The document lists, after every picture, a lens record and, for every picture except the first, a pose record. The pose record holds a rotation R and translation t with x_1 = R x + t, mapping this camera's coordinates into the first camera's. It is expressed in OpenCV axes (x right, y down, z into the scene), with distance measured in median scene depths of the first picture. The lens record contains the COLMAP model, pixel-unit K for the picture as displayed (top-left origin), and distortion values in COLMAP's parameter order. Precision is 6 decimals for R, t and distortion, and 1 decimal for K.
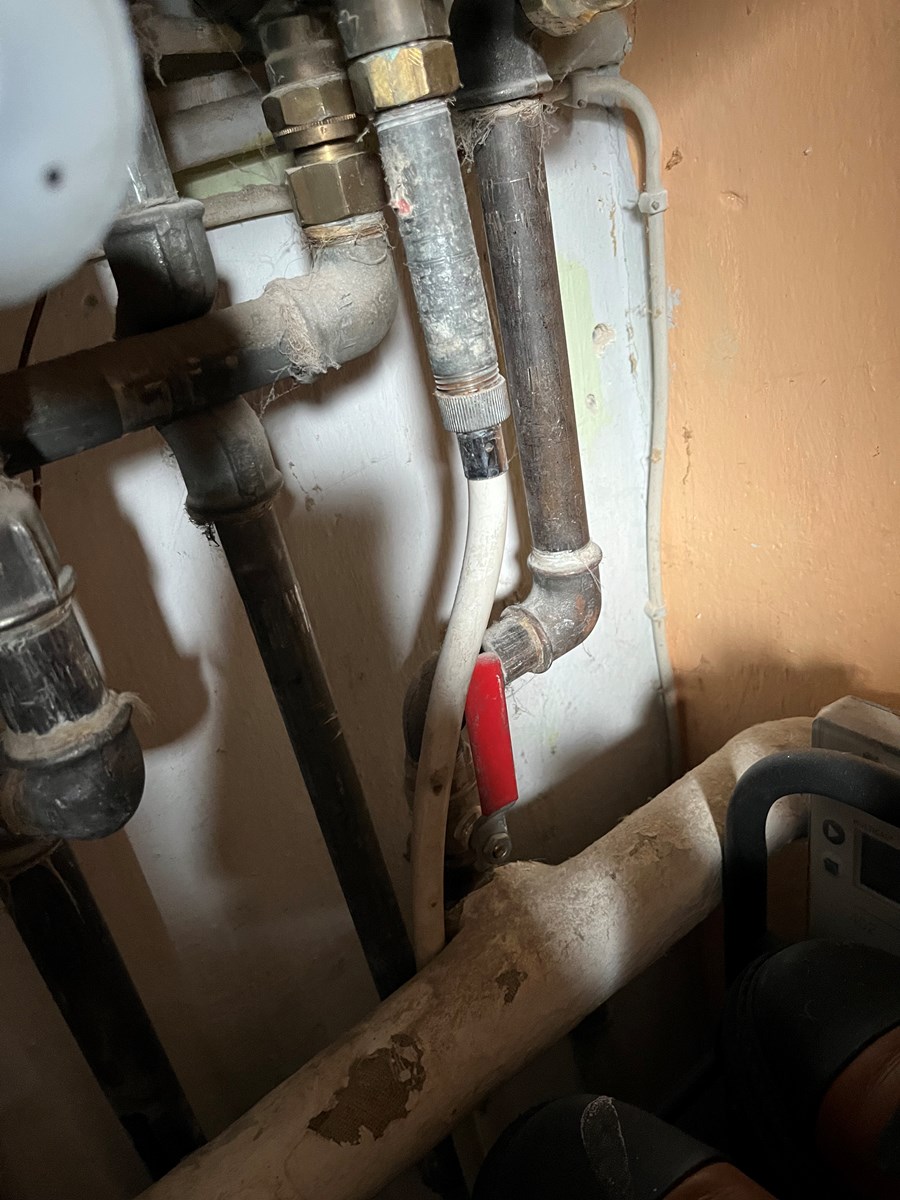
lens RADIAL K [[902.8, 0, 460.2], [0, 902.8, 592.9], [0, 0, 1]] dist [0.052592, -0.074419]
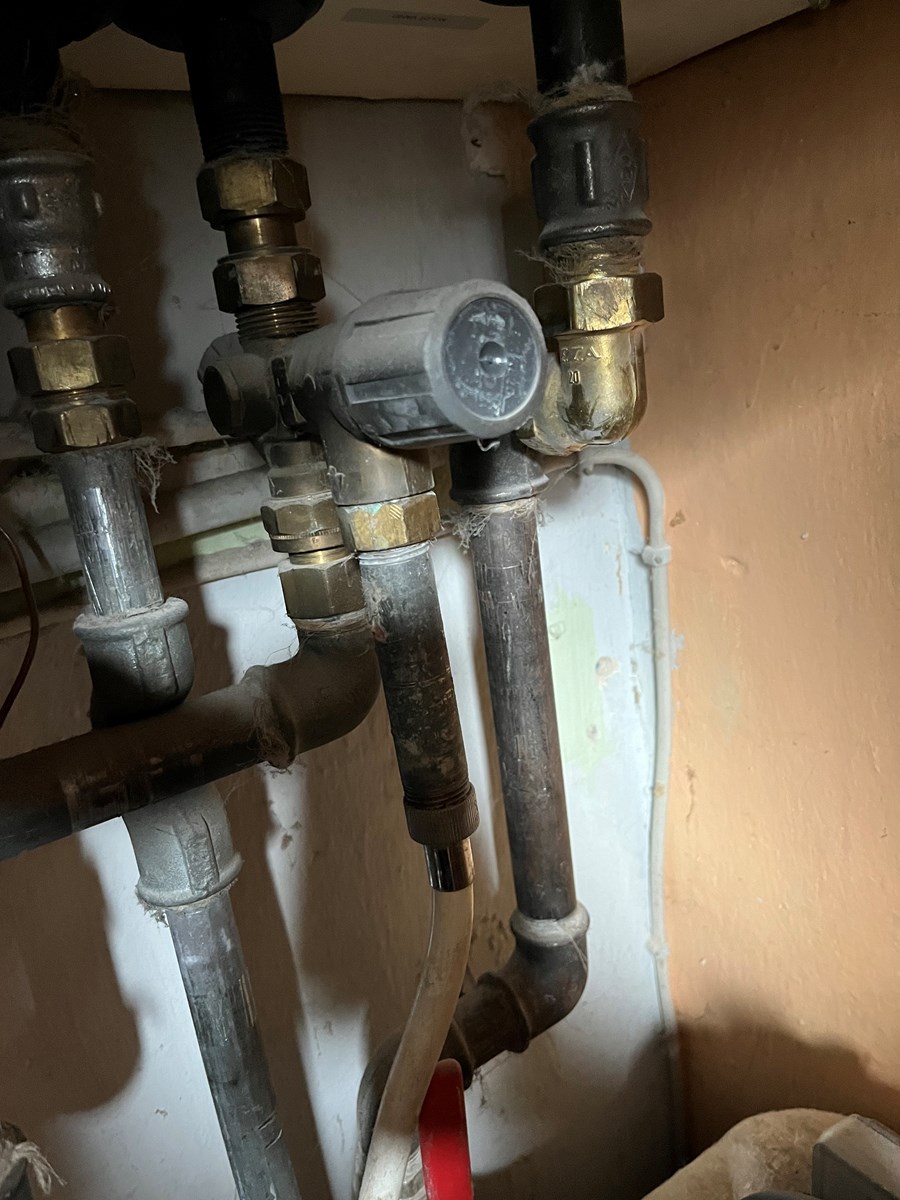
lens RADIAL K [[902.8, 0, 480.0], [0, 902.8, 563.9], [0, 0, 1]] dist [0.052592, -0.074419]
pose [[0.996947, 0.067340, -0.039521, 0.064317], [-0.074071, 0.975775, -0.205857, -0.229665], [0.024702, 0.208155, 0.977784, 0.003631]]
